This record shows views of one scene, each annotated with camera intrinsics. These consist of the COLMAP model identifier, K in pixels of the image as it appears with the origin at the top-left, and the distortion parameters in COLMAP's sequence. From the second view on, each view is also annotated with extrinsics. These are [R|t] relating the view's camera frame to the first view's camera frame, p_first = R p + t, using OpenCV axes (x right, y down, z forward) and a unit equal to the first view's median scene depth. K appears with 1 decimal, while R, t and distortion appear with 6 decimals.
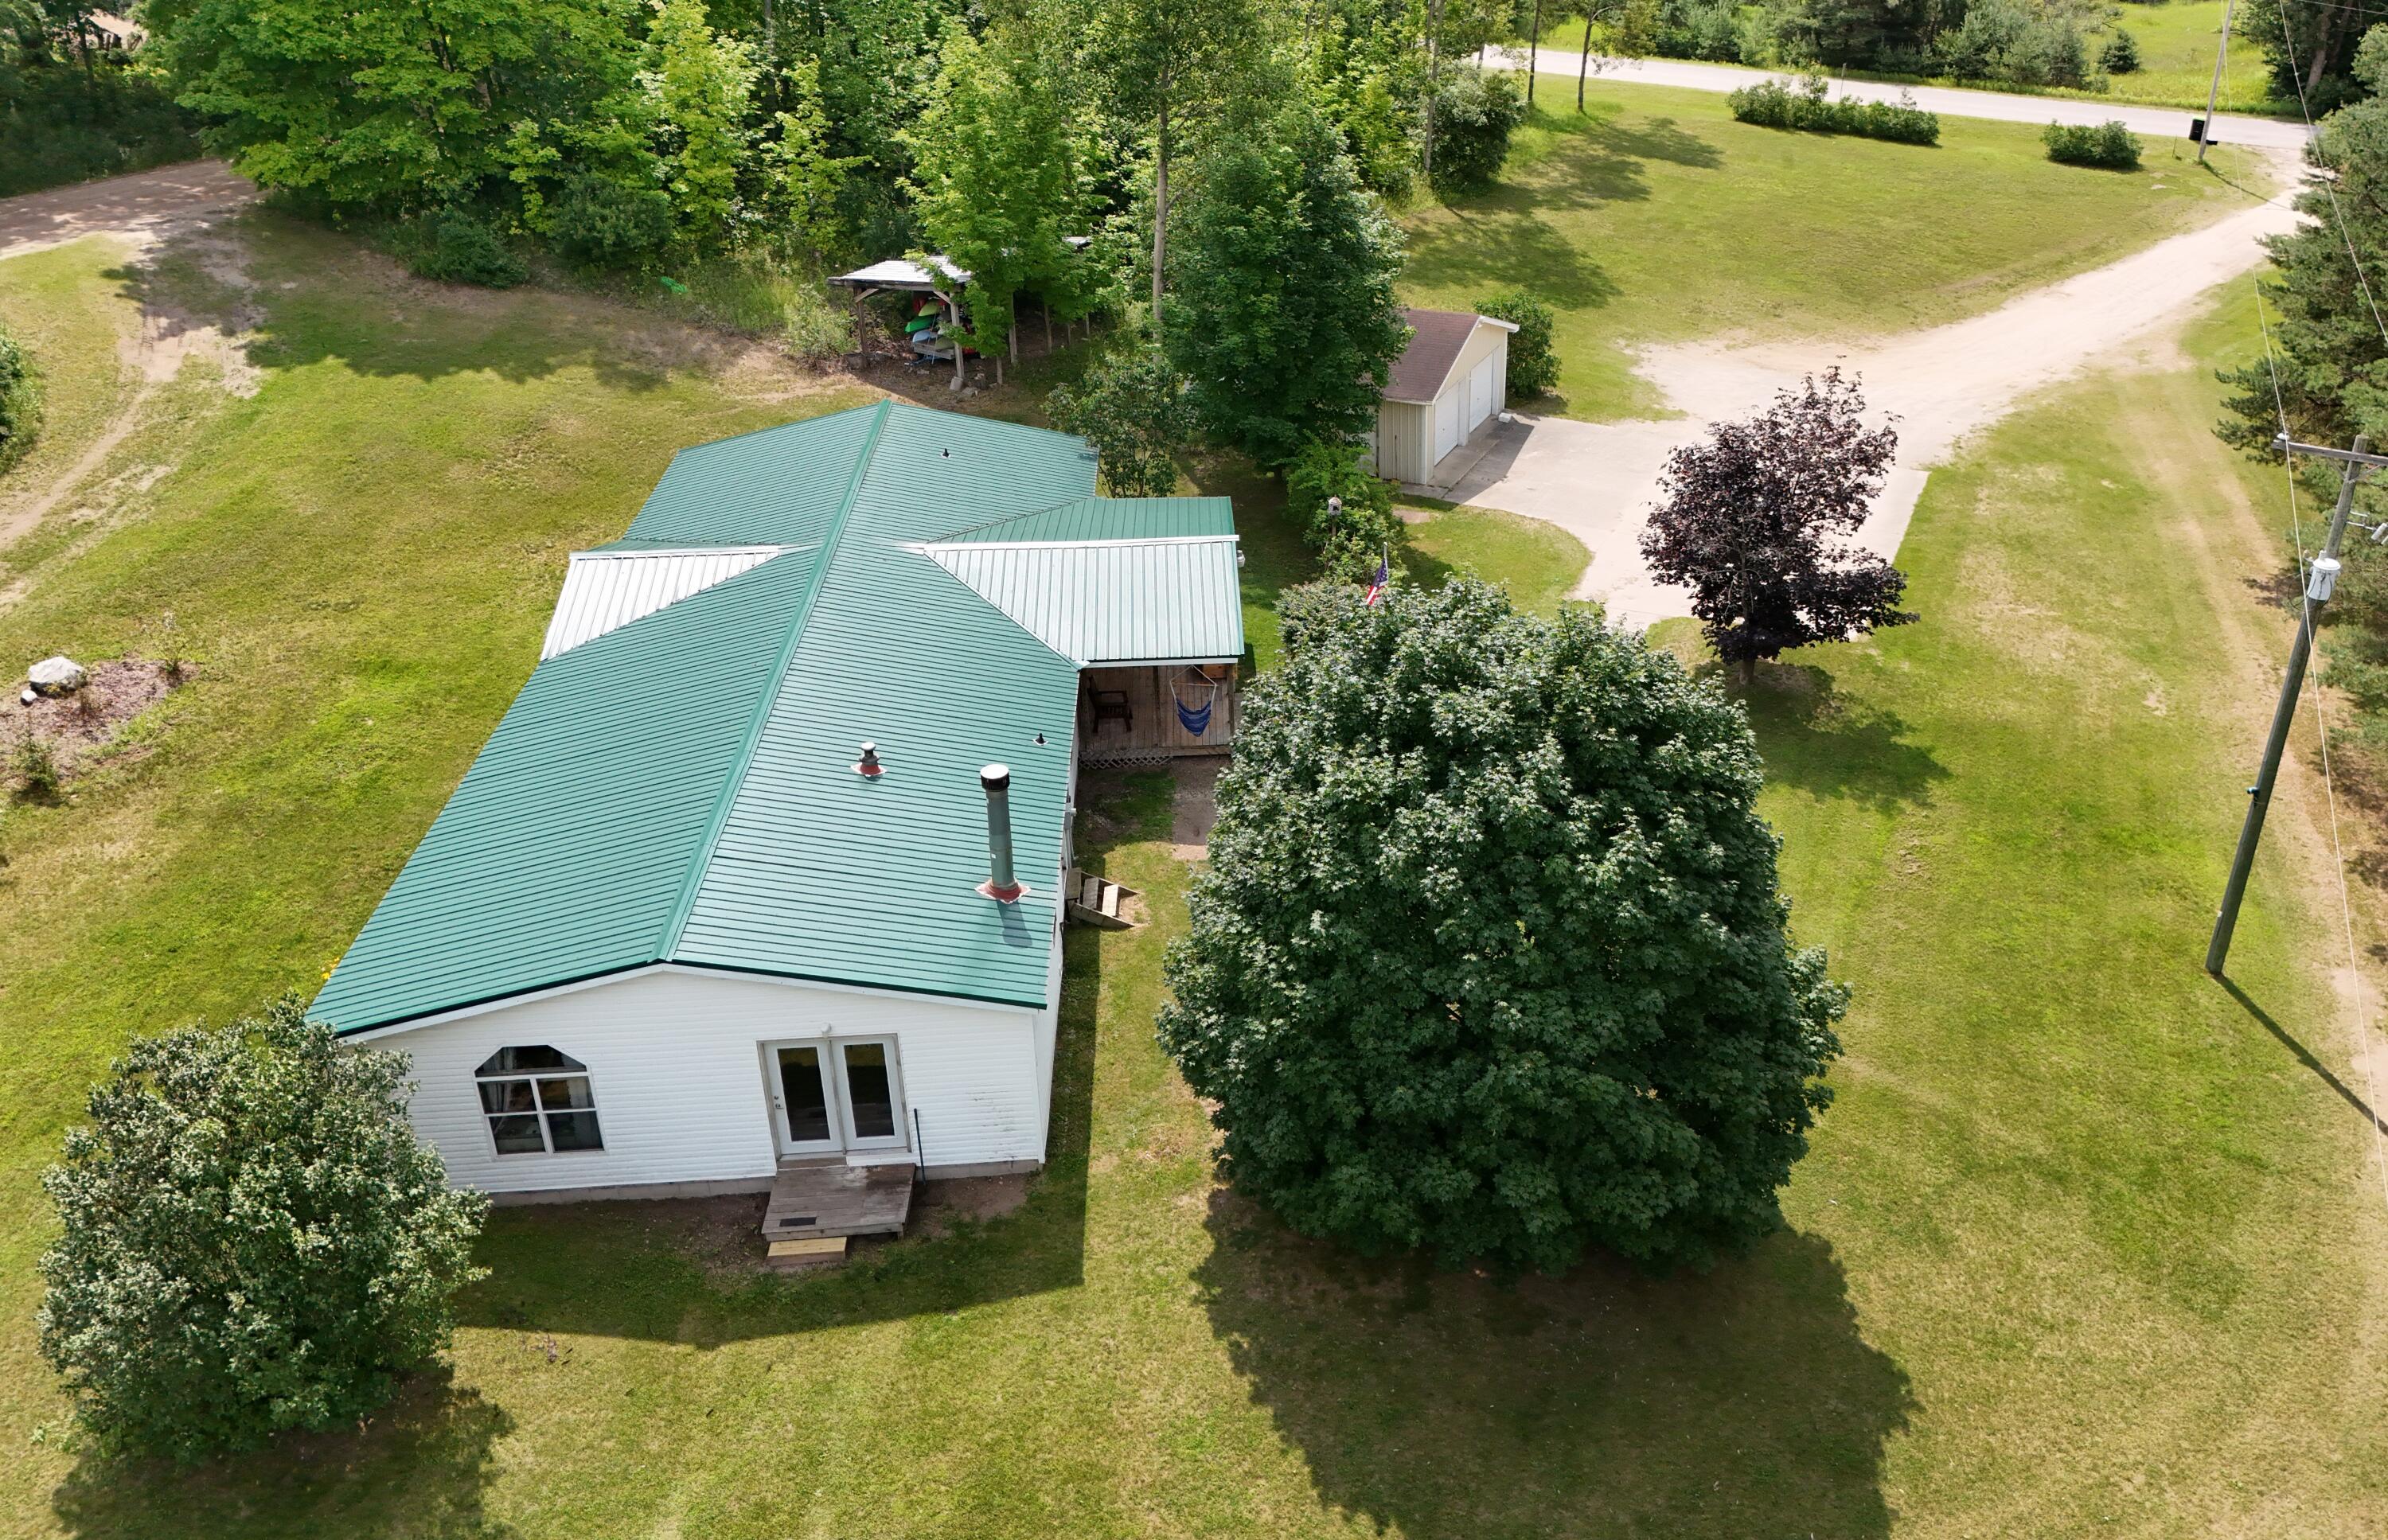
lens RADIAL K [[2131.6, 0, 1338.5], [0, 2131.6, 755.7], [0, 0, 1]] dist [0.037794, -0.023779]
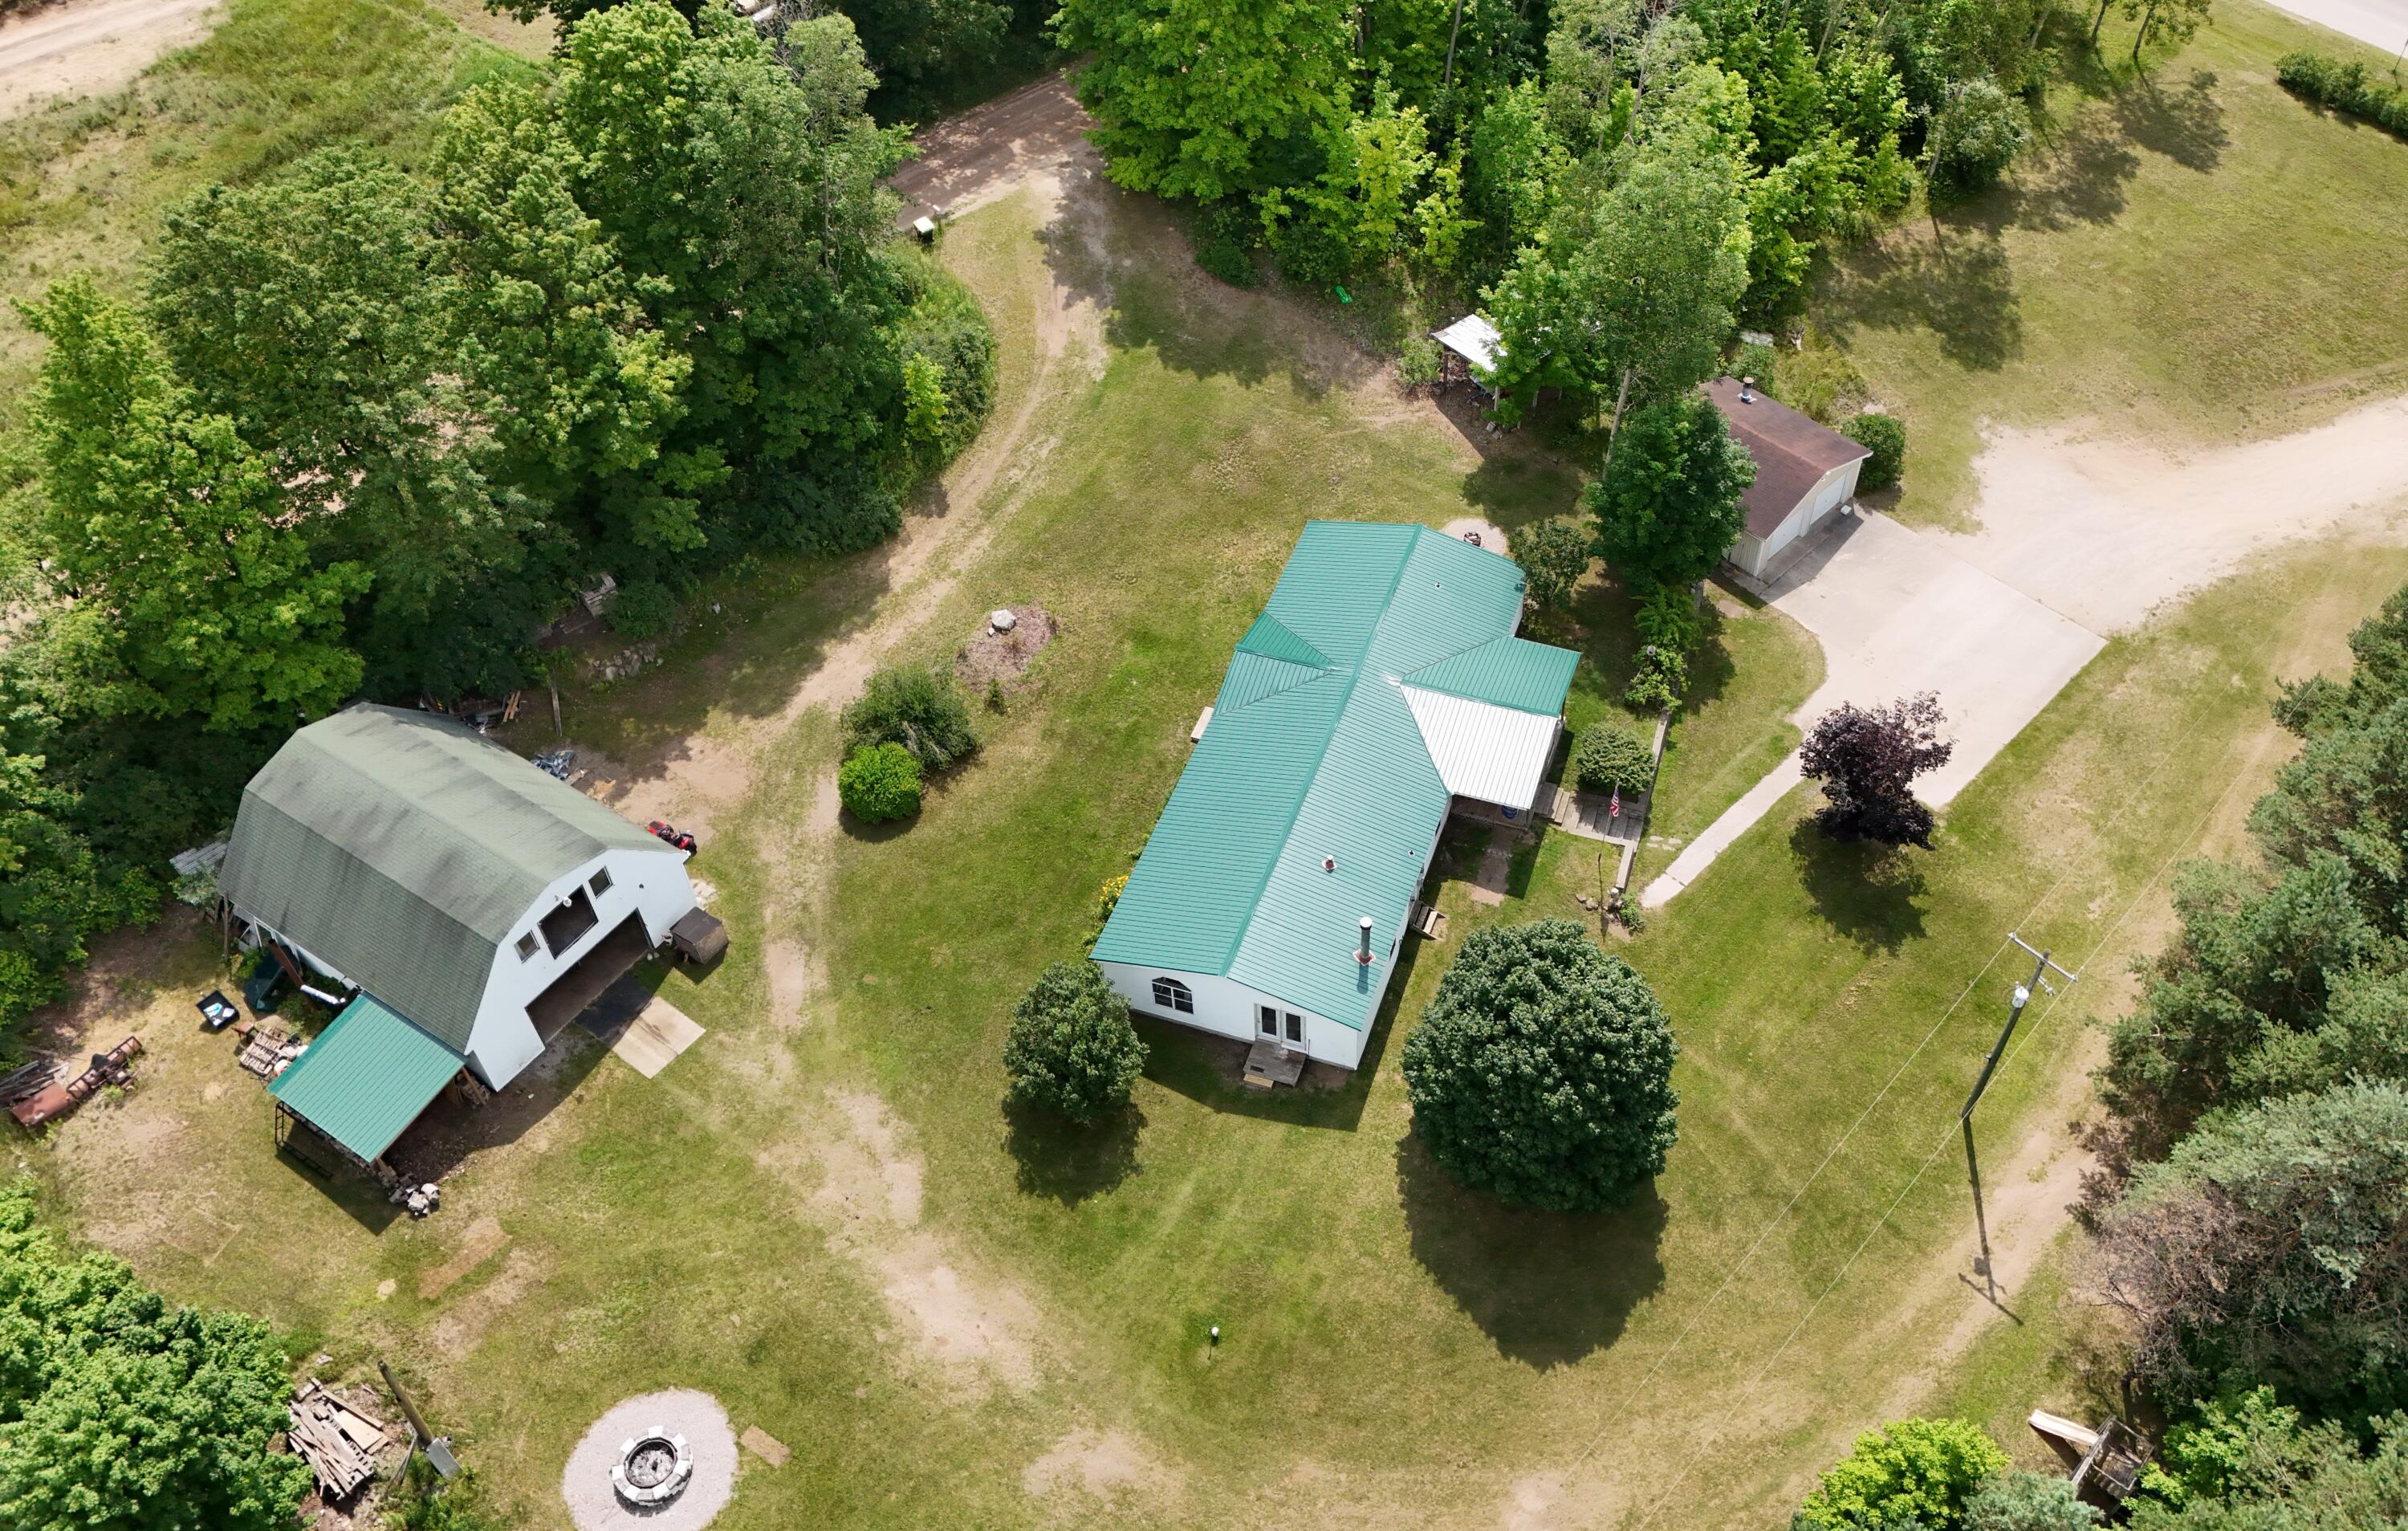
lens RADIAL K [[2053.6, 0, 1204.0], [0, 2053.6, 765.5], [0, 0, 1]] dist [0.089033, -0.066990]
pose [[0.913659, 0.278587, -0.296002, 0.310039], [-0.150224, 0.908069, 0.390953, -1.045101], [0.377705, -0.312731, 0.871515, -1.033382]]
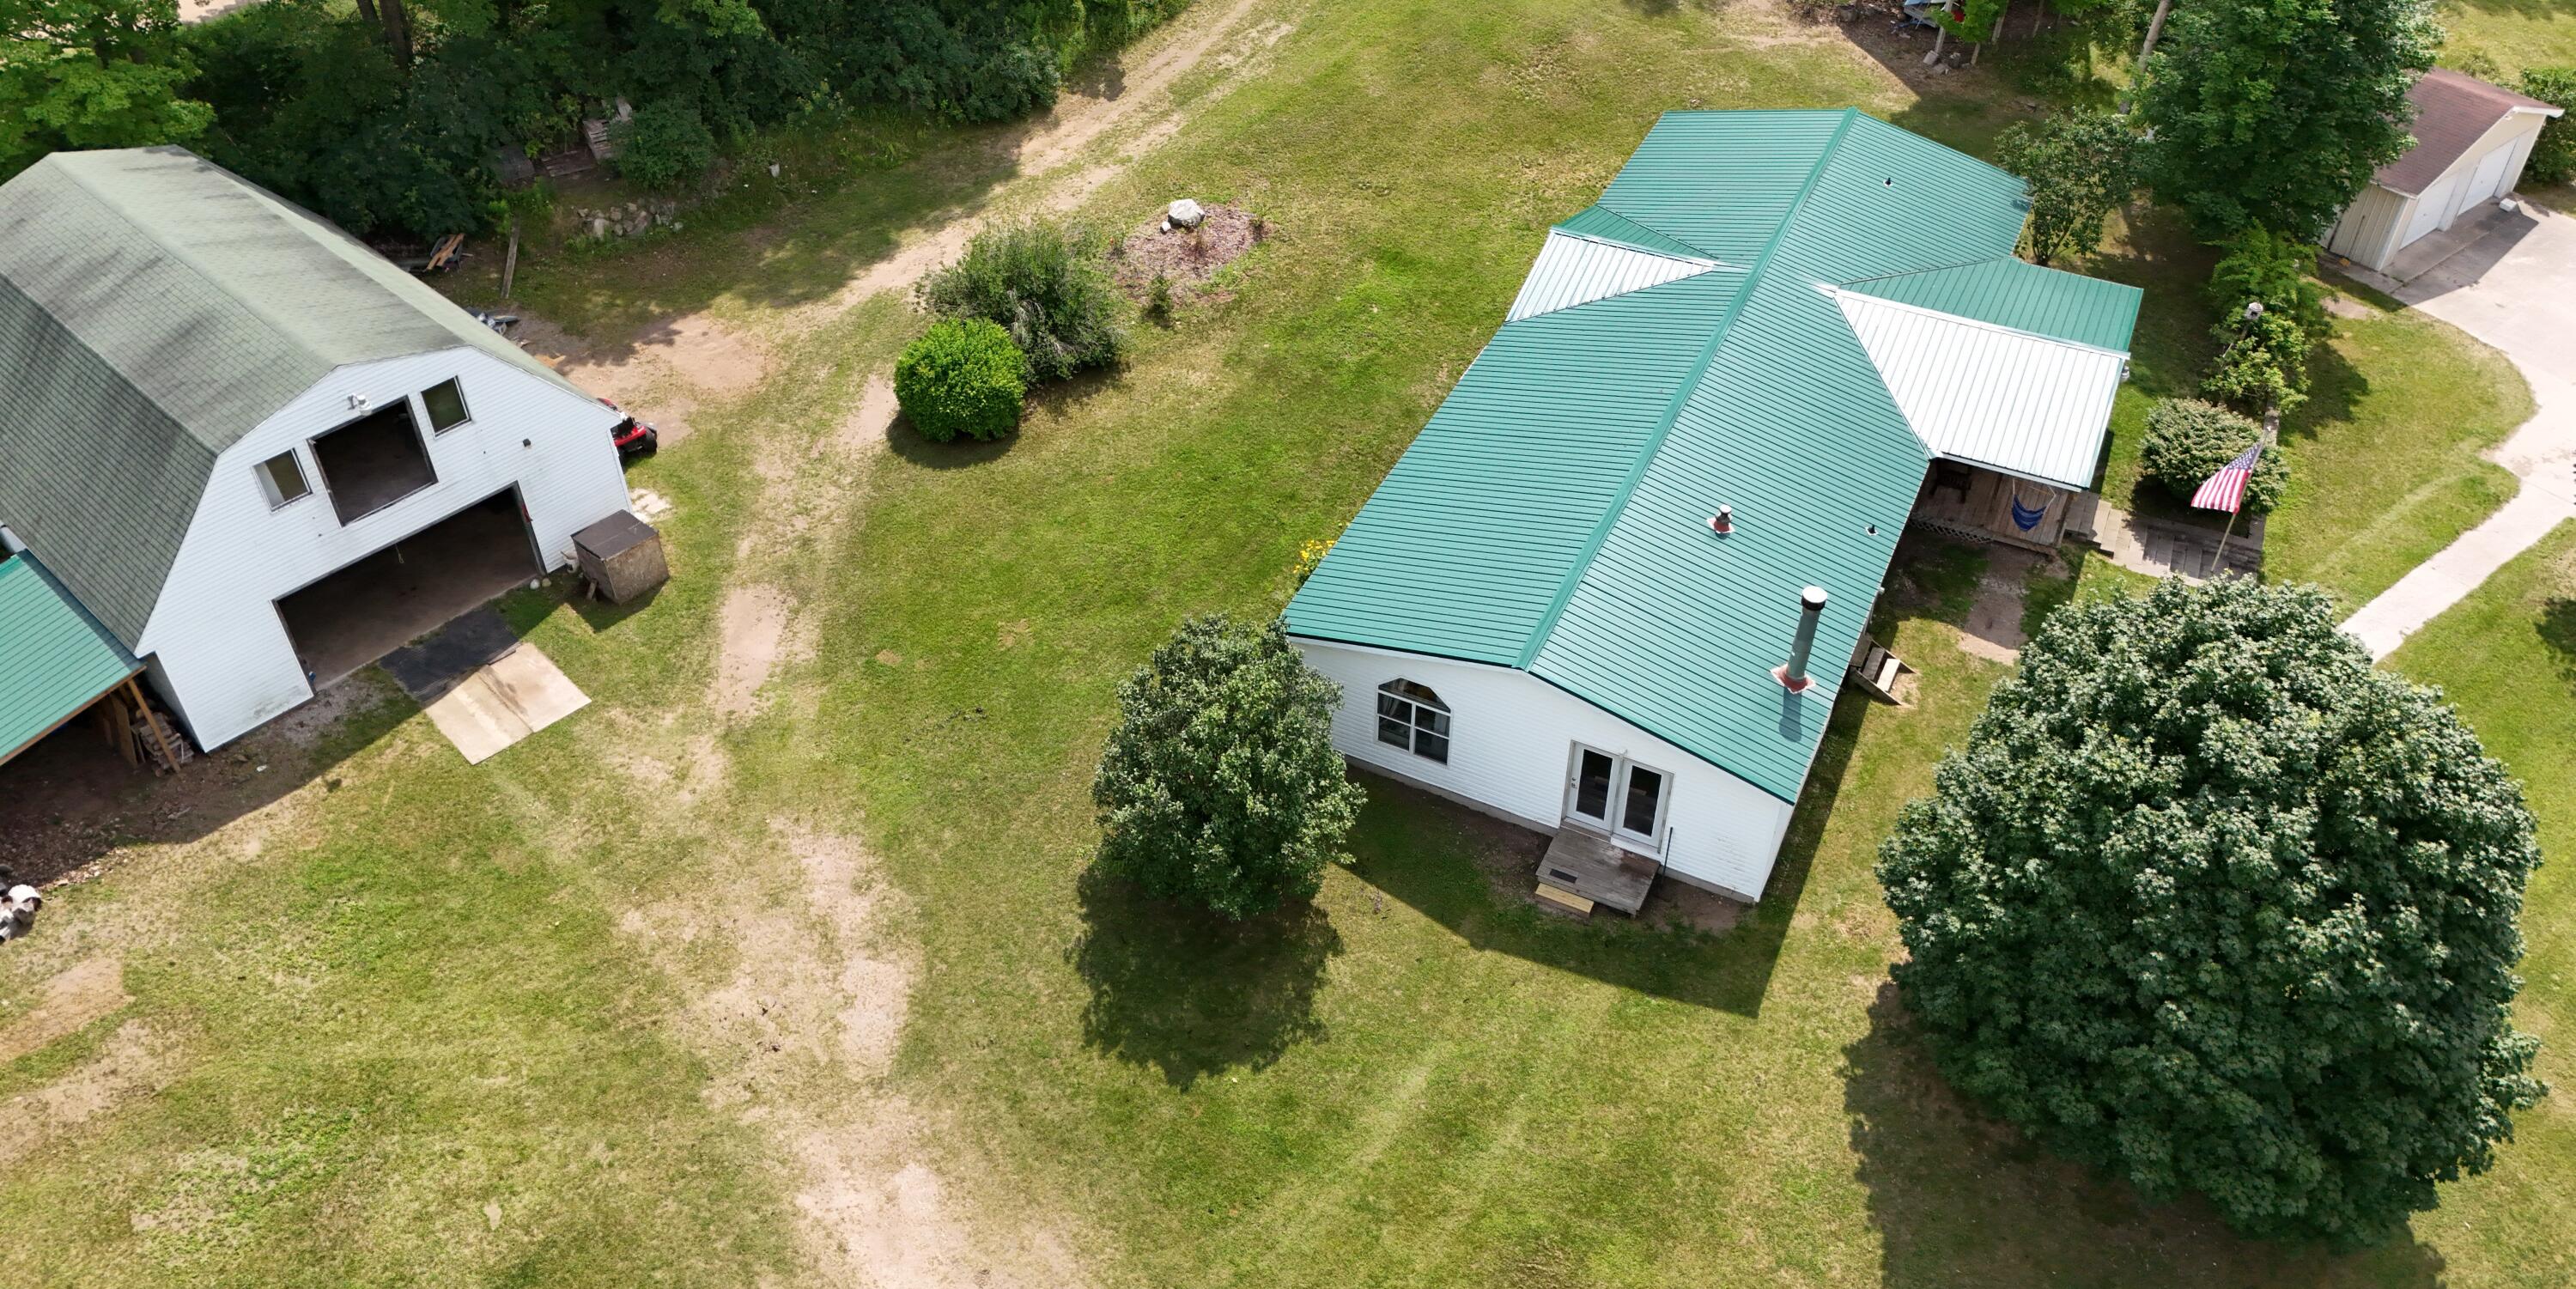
lens RADIAL K [[1914.0, 0, 1191.3], [0, 1914.0, 511.9], [0, 0, 1]] dist [0.085372, -0.068080]
pose [[0.847094, 0.318755, -0.425238, -0.008488], [-0.225679, 0.940184, 0.255191, -0.251301], [0.481146, -0.120203, 0.868361, -0.136458]]
